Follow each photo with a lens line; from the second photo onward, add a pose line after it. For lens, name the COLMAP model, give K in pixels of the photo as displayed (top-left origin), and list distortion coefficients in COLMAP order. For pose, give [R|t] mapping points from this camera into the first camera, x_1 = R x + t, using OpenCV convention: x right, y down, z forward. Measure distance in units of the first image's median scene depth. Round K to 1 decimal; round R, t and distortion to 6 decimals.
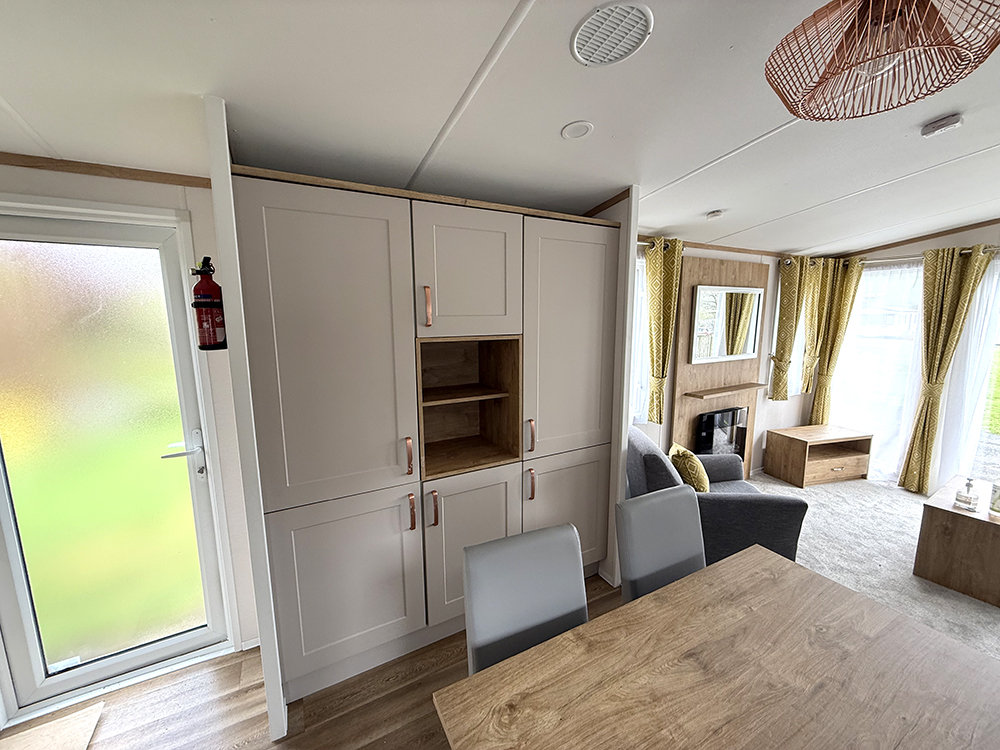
lens RADIAL K [[396.2, 0, 501.7], [0, 396.2, 373.4], [0, 0, 1]] dist [0.007159, -0.000334]
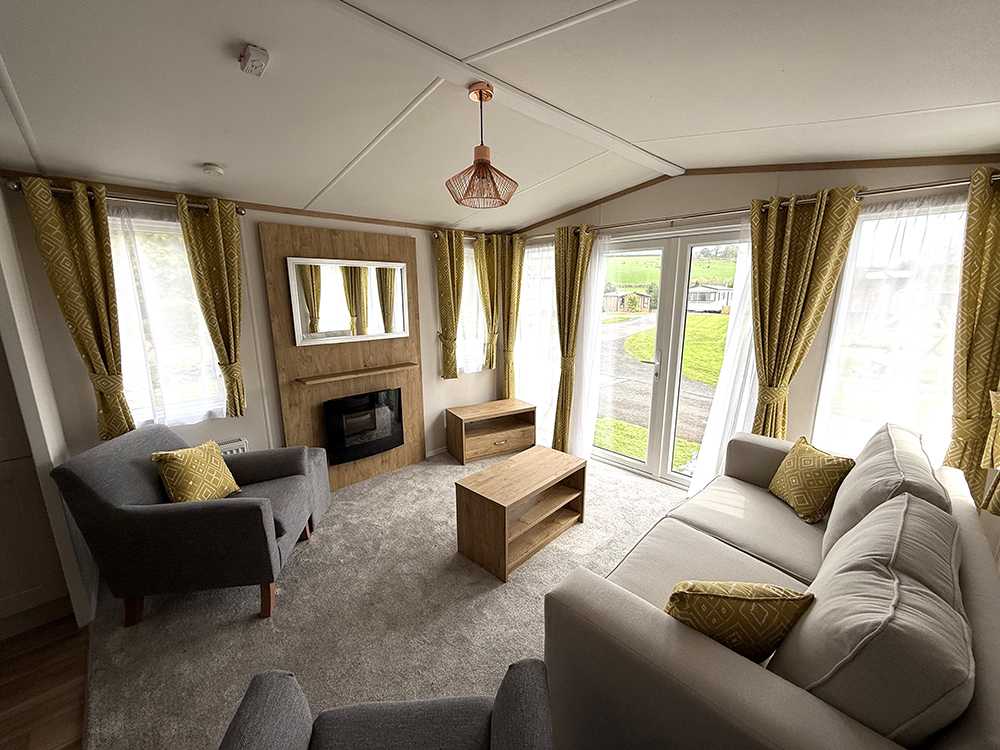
lens RADIAL K [[396.2, 0, 474.1], [0, 396.2, 366.6], [0, 0, 1]] dist [0.007159, -0.000334]
pose [[0.971113, -0.044576, 0.234420, 0.559635], [0.035886, 0.998506, 0.041208, 0.000098], [-0.235907, -0.031605, 0.971262, 0.031743]]
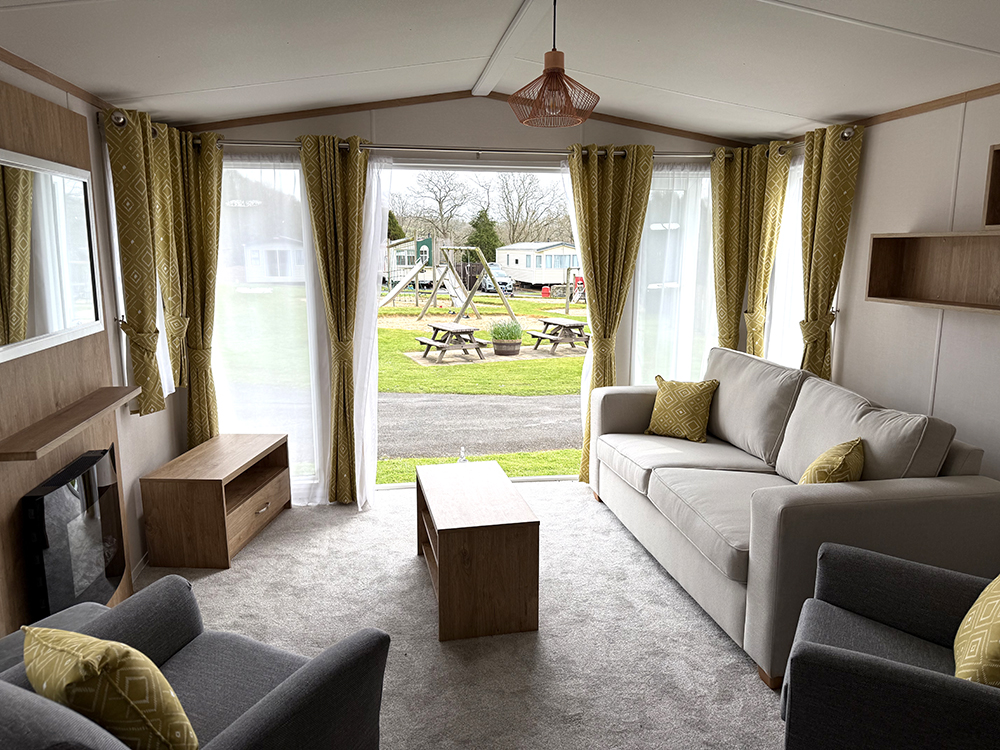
lens RADIAL K [[715.7, 0, 502.5], [0, 715.7, 366.9], [0, 0, 1]] dist [0.031777, -0.005959]
pose [[0.346964, -0.155188, 0.924950, 0.046010], [0.135148, 0.984195, 0.114432, -0.030648], [-0.928090, 0.085301, 0.362454, 0.298333]]
